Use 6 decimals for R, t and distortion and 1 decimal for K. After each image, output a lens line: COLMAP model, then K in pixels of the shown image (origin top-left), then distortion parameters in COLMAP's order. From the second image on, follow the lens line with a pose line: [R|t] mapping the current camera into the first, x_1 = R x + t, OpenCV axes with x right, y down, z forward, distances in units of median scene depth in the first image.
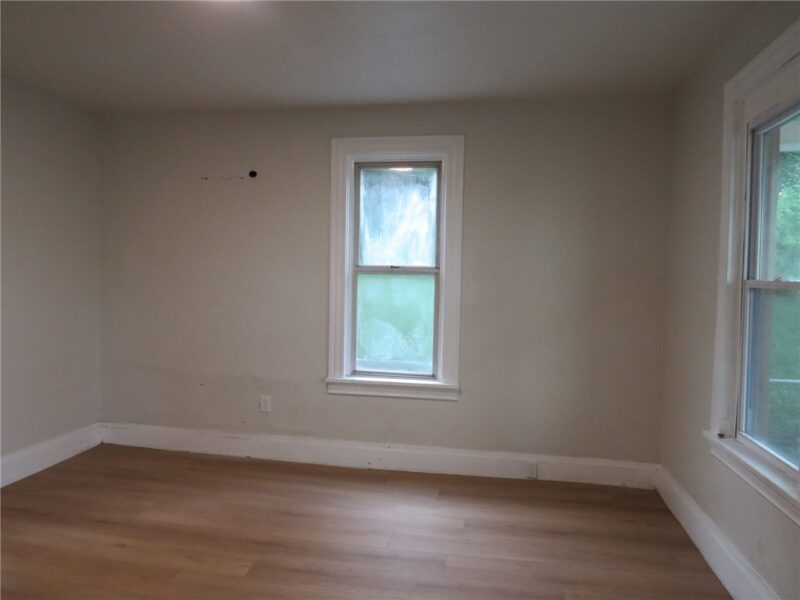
lens RADIAL K [[547.9, 0, 400.0], [0, 547.9, 300.0], [0, 0, 1]] dist [-0.021298, -0.001220]
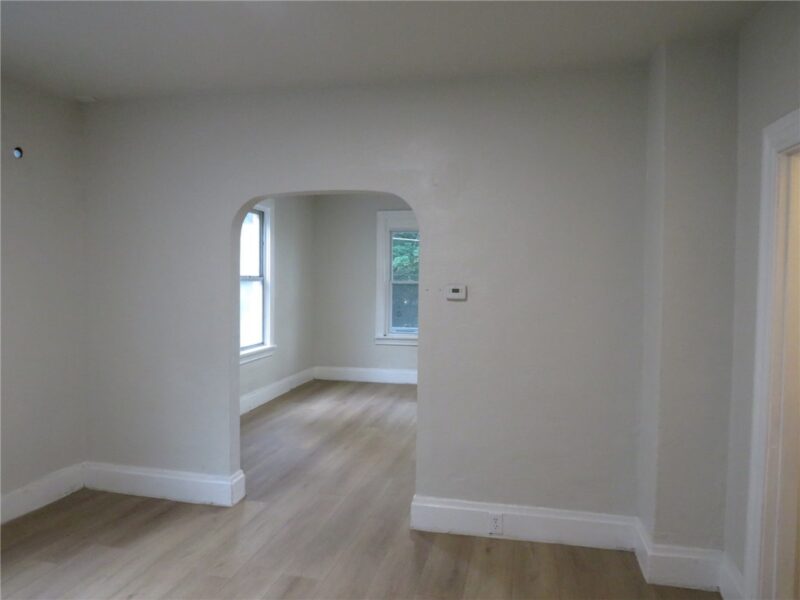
lens RADIAL K [[547.9, 0, 400.0], [0, 547.9, 300.0], [0, 0, 1]] dist [-0.021298, -0.001220]
pose [[0.052558, -0.060398, 0.996790, -1.834163], [0.026477, 0.997903, 0.059070, -0.087958], [-0.998267, 0.023287, 0.054047, 0.608410]]
